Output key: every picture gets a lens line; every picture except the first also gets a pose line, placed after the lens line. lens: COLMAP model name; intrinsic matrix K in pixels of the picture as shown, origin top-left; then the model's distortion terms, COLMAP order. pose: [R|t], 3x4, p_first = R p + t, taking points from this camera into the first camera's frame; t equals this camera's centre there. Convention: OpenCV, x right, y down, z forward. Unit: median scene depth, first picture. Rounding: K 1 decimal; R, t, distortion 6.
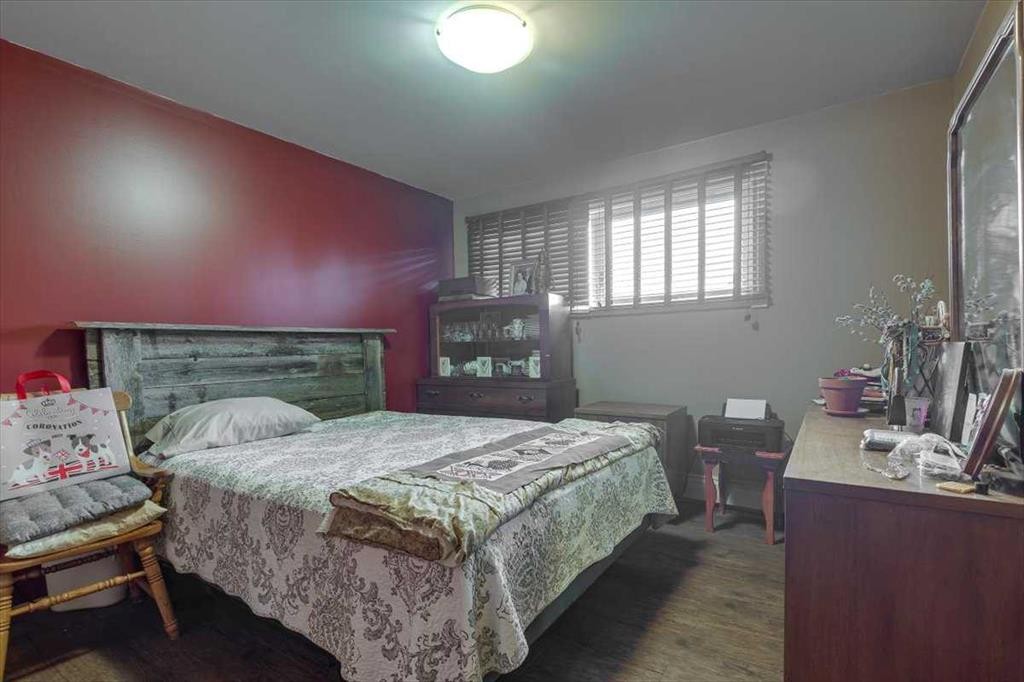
lens RADIAL K [[457.1, 0, 515.2], [0, 457.1, 344.8], [0, 0, 1]] dist [0.003795, 0.000222]
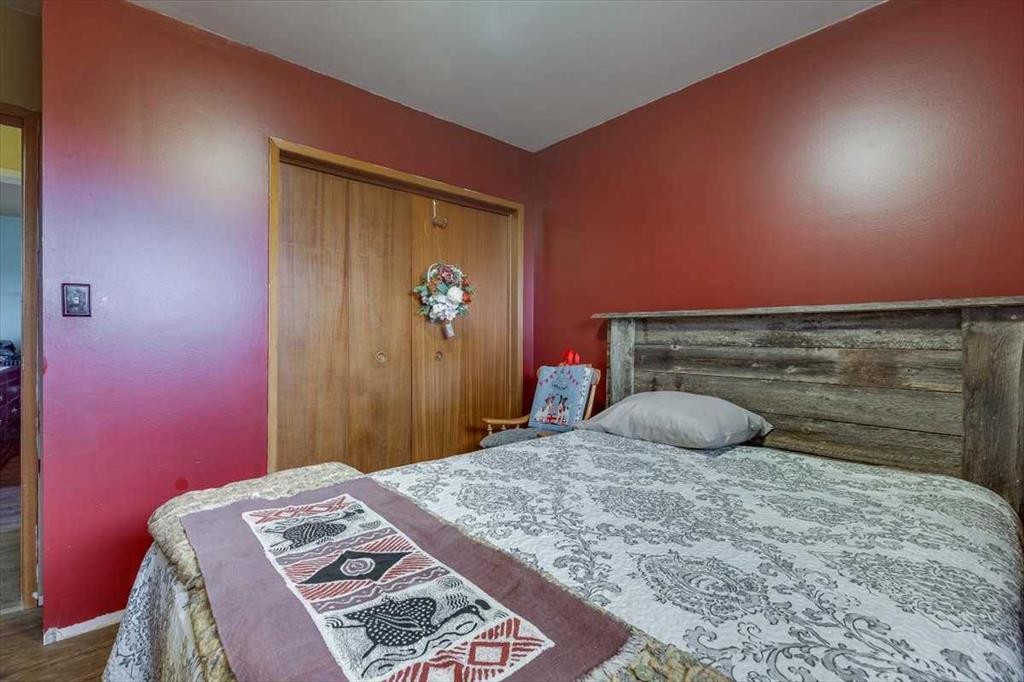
lens RADIAL K [[457.1, 0, 515.8], [0, 457.1, 335.1], [0, 0, 1]] dist [0.003795, 0.000222]
pose [[-0.225783, 0.010206, -0.974124, 0.308800], [-0.002088, 0.999938, 0.010960, -0.002310], [0.974175, 0.004509, -0.225748, 0.870023]]
